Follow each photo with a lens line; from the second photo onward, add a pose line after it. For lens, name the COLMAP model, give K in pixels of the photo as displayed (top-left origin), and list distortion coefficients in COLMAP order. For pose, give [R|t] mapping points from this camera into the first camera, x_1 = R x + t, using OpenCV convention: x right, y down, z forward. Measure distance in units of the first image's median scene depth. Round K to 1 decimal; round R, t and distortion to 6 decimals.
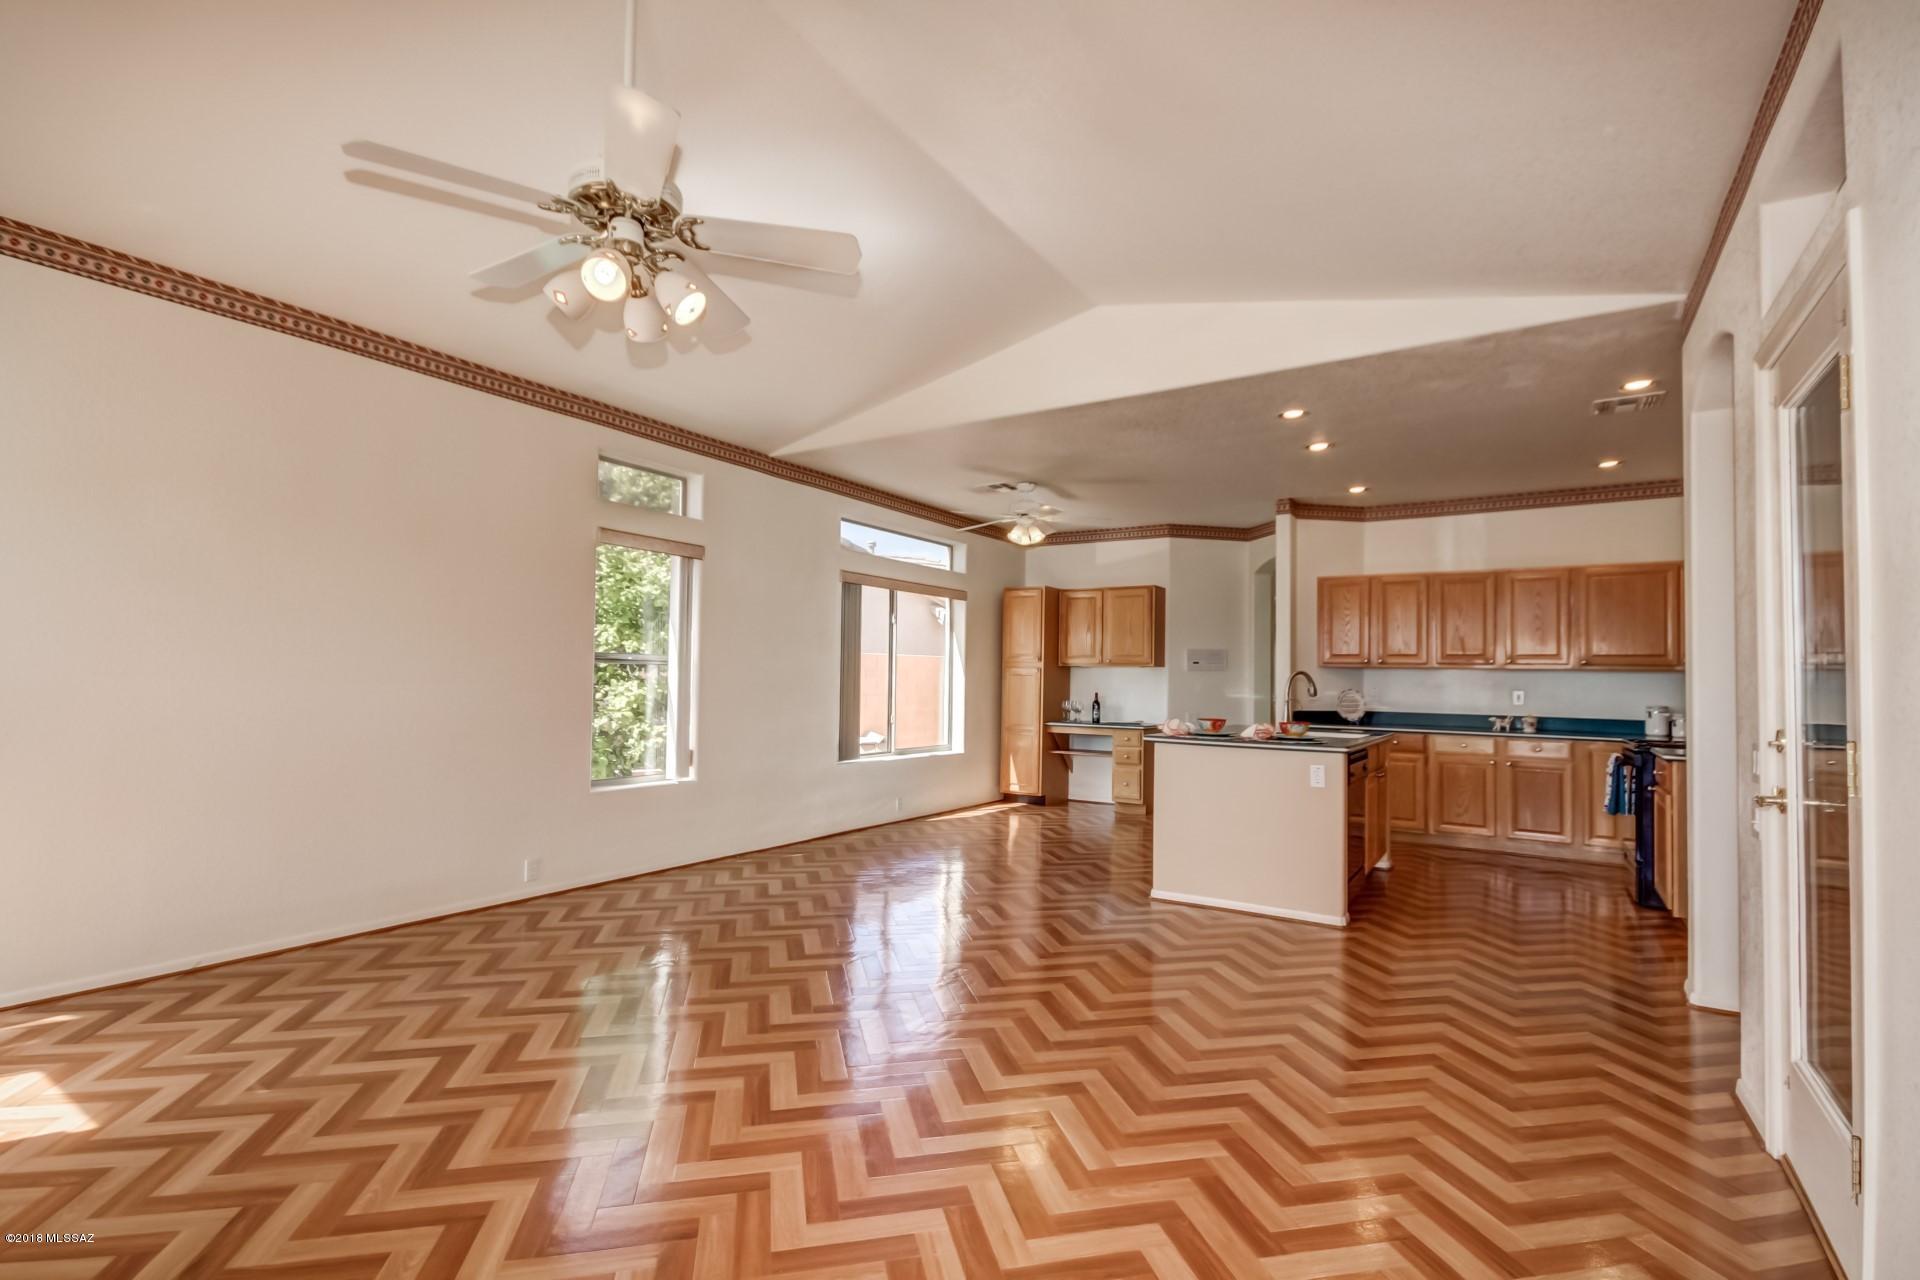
lens RADIAL K [[885.2, 0, 947.8], [0, 885.2, 655.1], [0, 0, 1]] dist [0.000120, -0.011728]
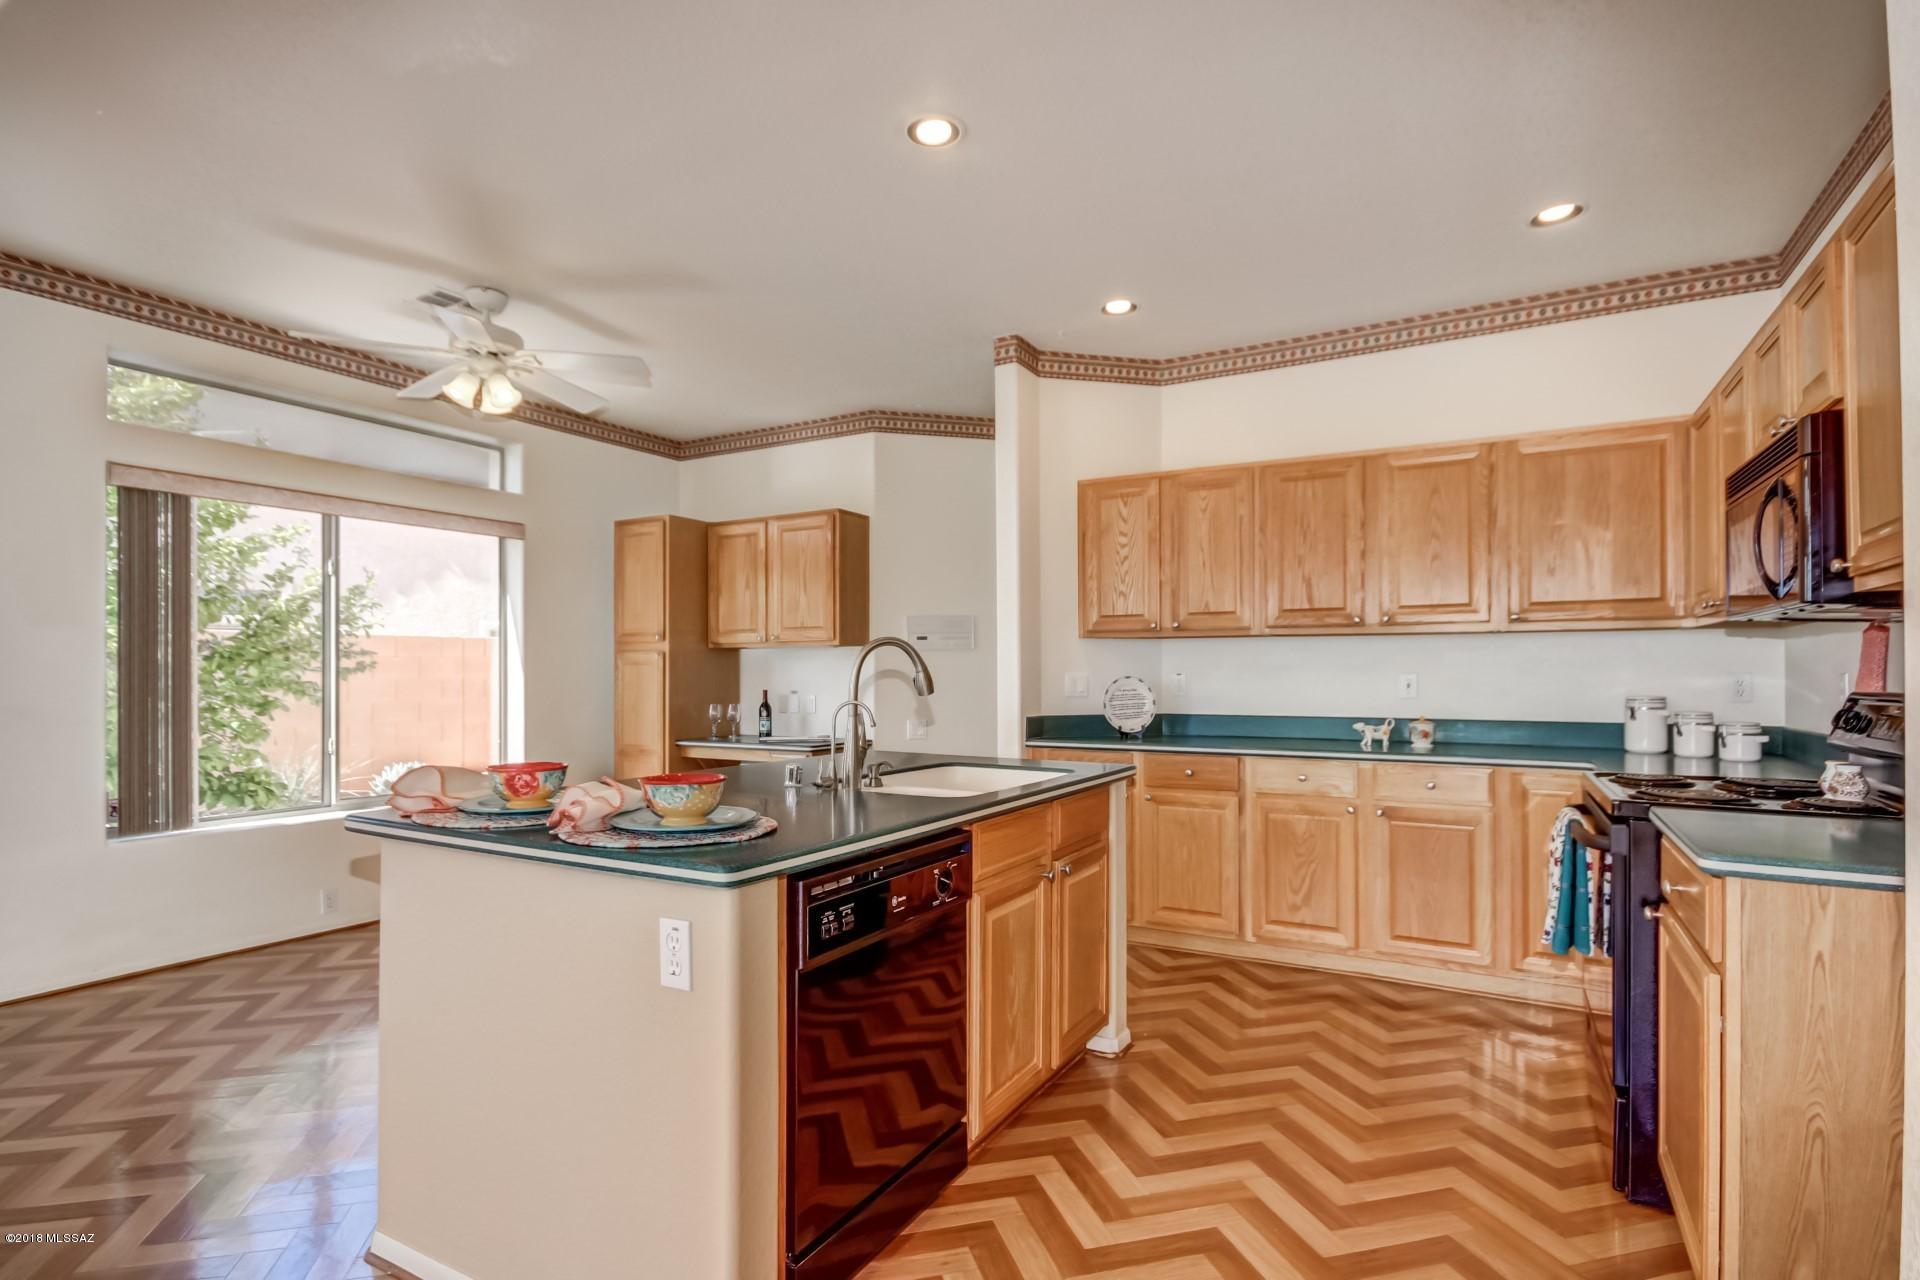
lens RADIAL K [[945.9, 0, 954.2], [0, 945.9, 674.1], [0, 0, 1]] dist [-0.049607, 0.012591]
pose [[0.998353, -0.018494, 0.054302, 0.334925], [0.017076, 0.999504, 0.026462, 0.020799], [-0.054764, -0.025491, 0.998174, 0.436512]]
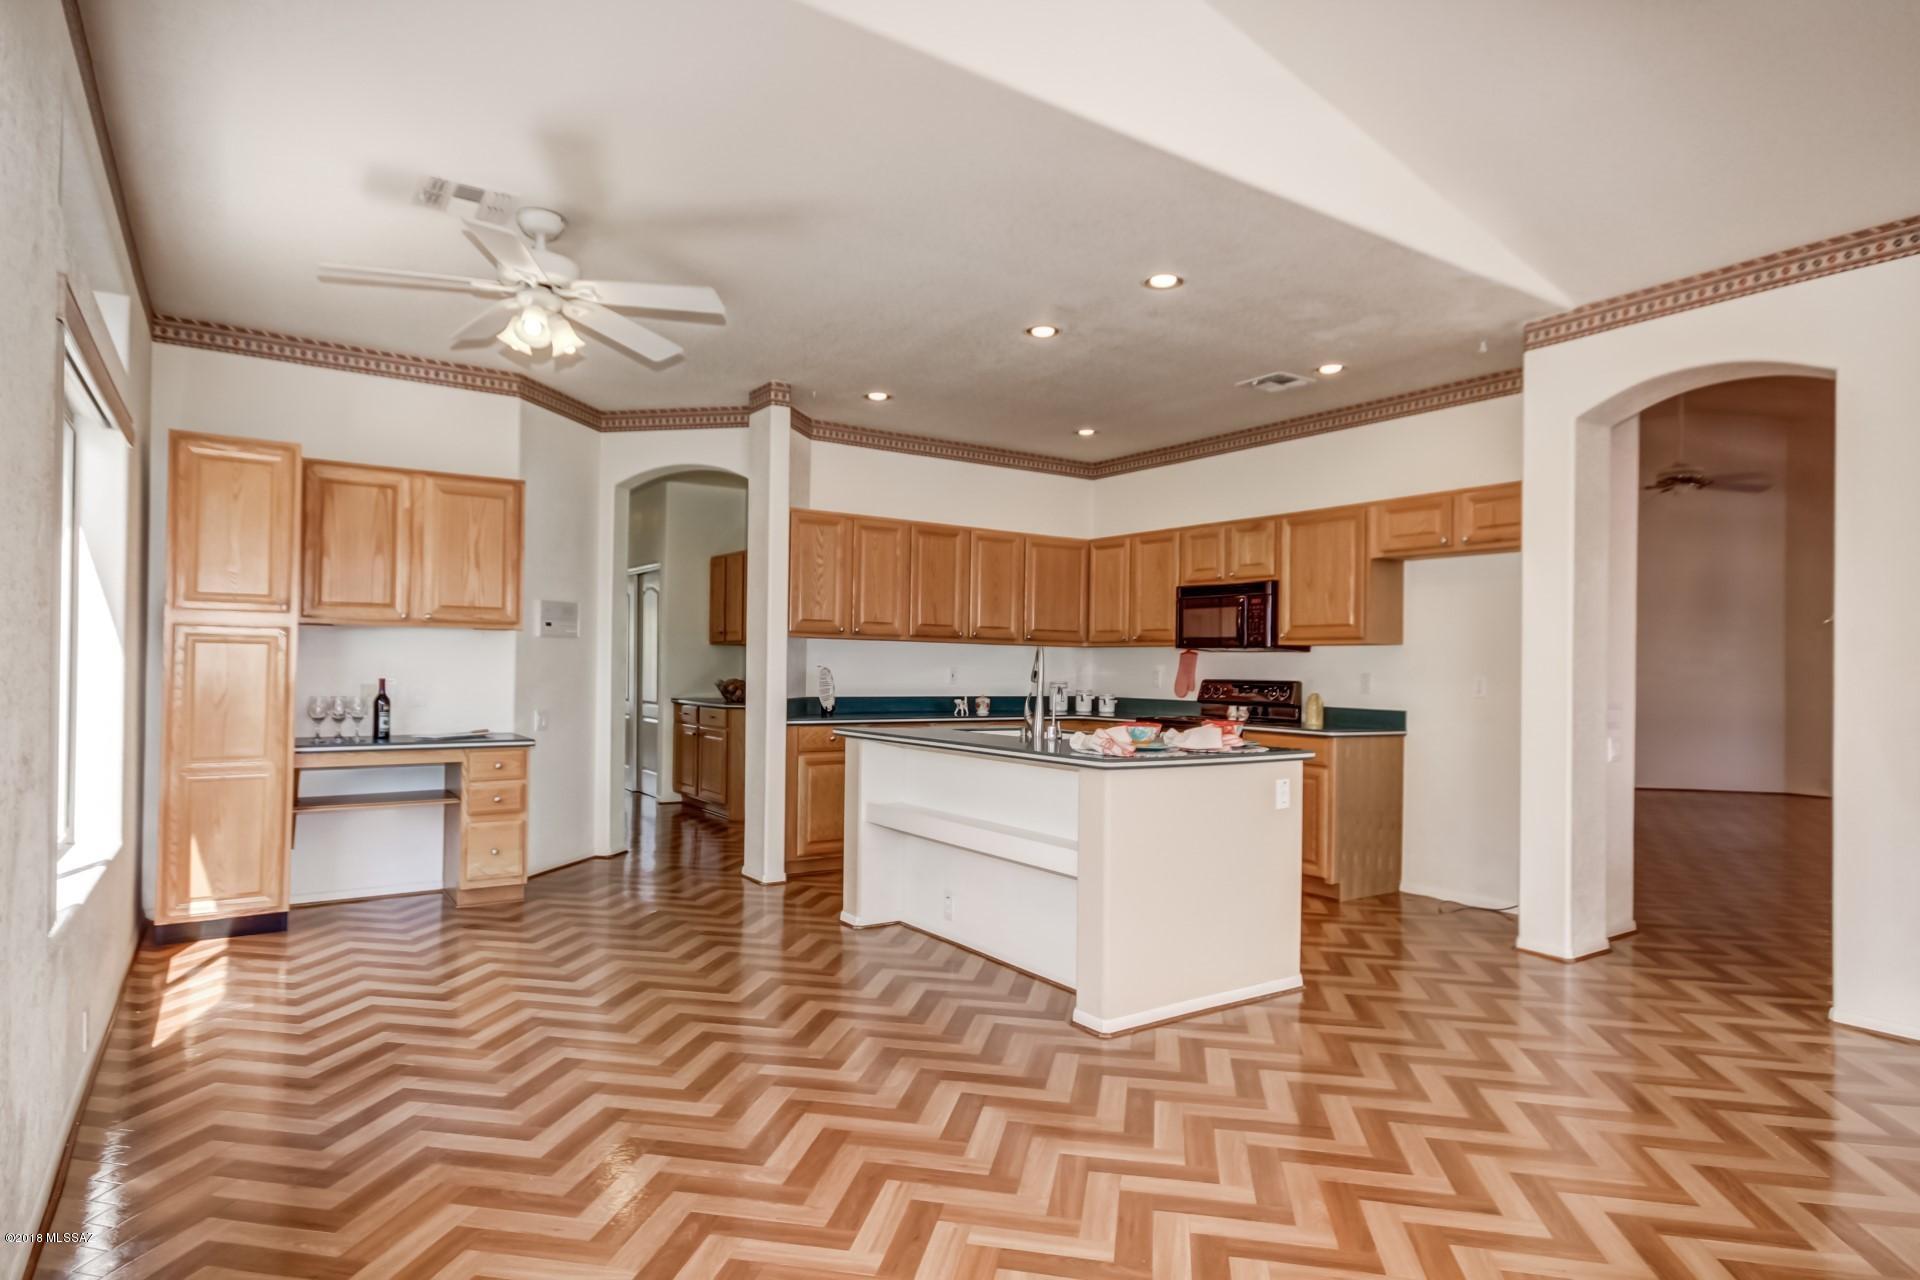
lens RADIAL K [[1072.7, 0, 960.0], [0, 1072.7, 640.0], [0, 0, 1]] dist [-0.001655, -0.000124]
pose [[0.375805, 0.011170, 0.926632, -0.337497], [-0.032554, 0.999469, 0.001155, 0.012127], [-0.926127, -0.030600, 0.375969, 0.608062]]
